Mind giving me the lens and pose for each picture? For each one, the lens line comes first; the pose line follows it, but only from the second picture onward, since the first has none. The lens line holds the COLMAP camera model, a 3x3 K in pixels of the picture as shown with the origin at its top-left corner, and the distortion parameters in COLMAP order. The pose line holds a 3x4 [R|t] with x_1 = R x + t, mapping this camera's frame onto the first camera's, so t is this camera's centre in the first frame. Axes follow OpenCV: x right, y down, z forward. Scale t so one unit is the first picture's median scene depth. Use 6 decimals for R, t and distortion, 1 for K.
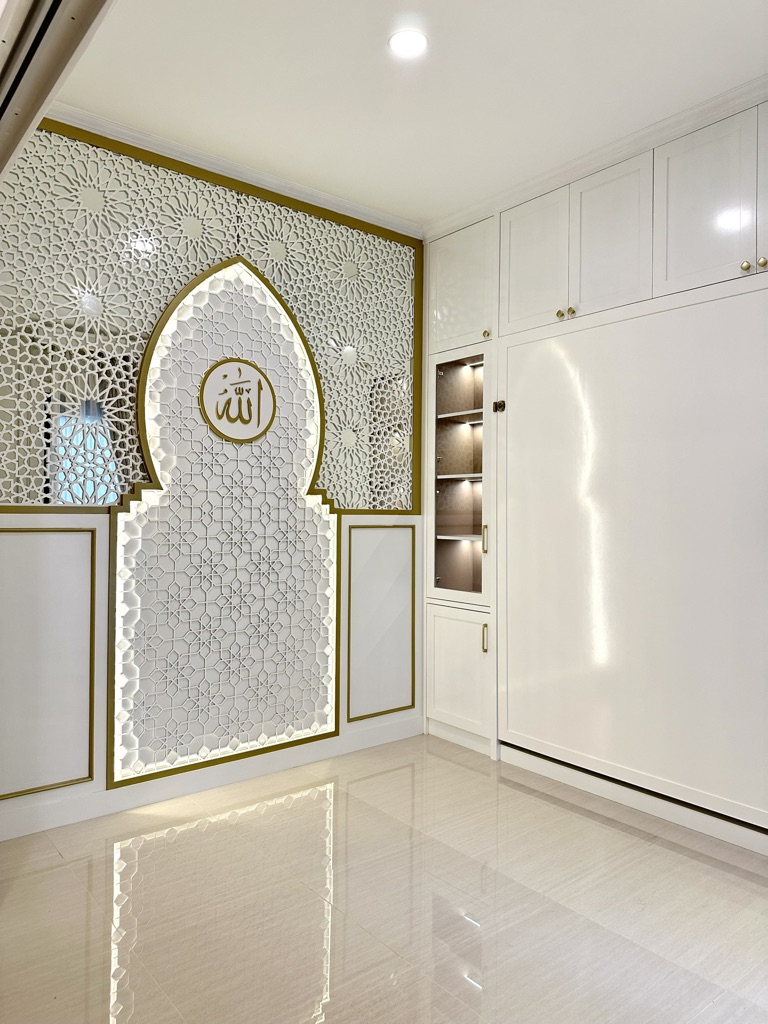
lens RADIAL K [[722.6, 0, 395.0], [0, 722.6, 520.4], [0, 0, 1]] dist [0.115049, -0.085264]
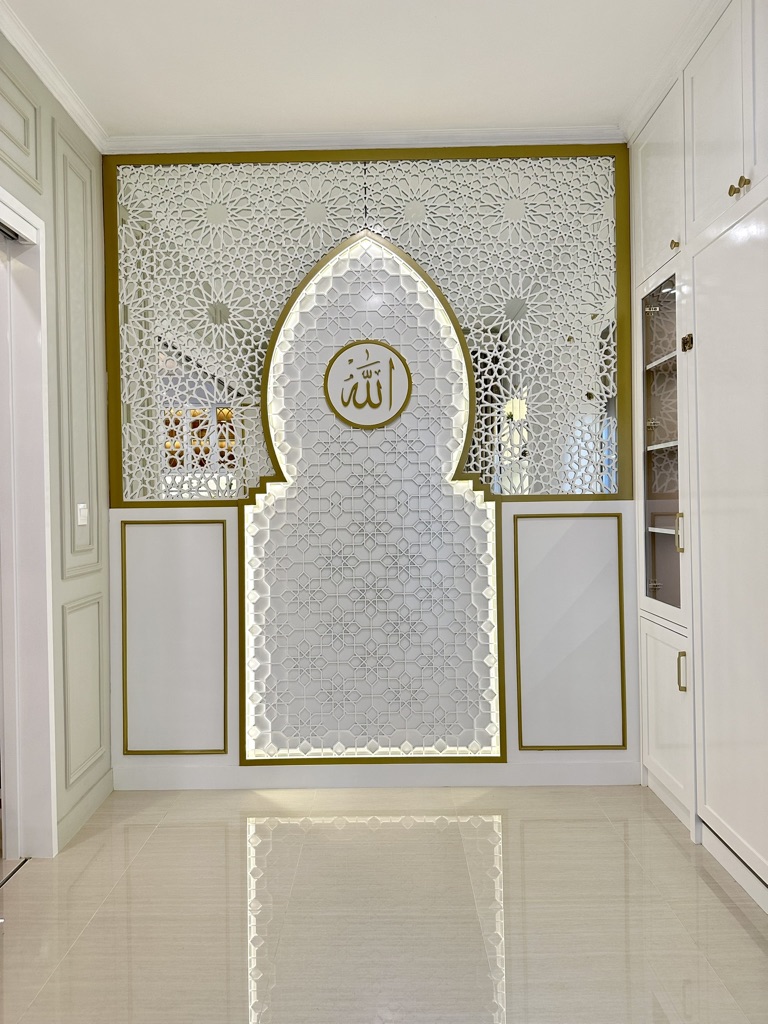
lens RADIAL K [[722.6, 0, 385.4], [0, 722.6, 511.4], [0, 0, 1]] dist [0.115049, -0.085264]
pose [[0.774335, -0.009052, -0.632711, 0.368737], [0.014425, 0.999890, 0.003348, -0.002037], [0.632611, -0.011719, 0.774381, 0.263412]]
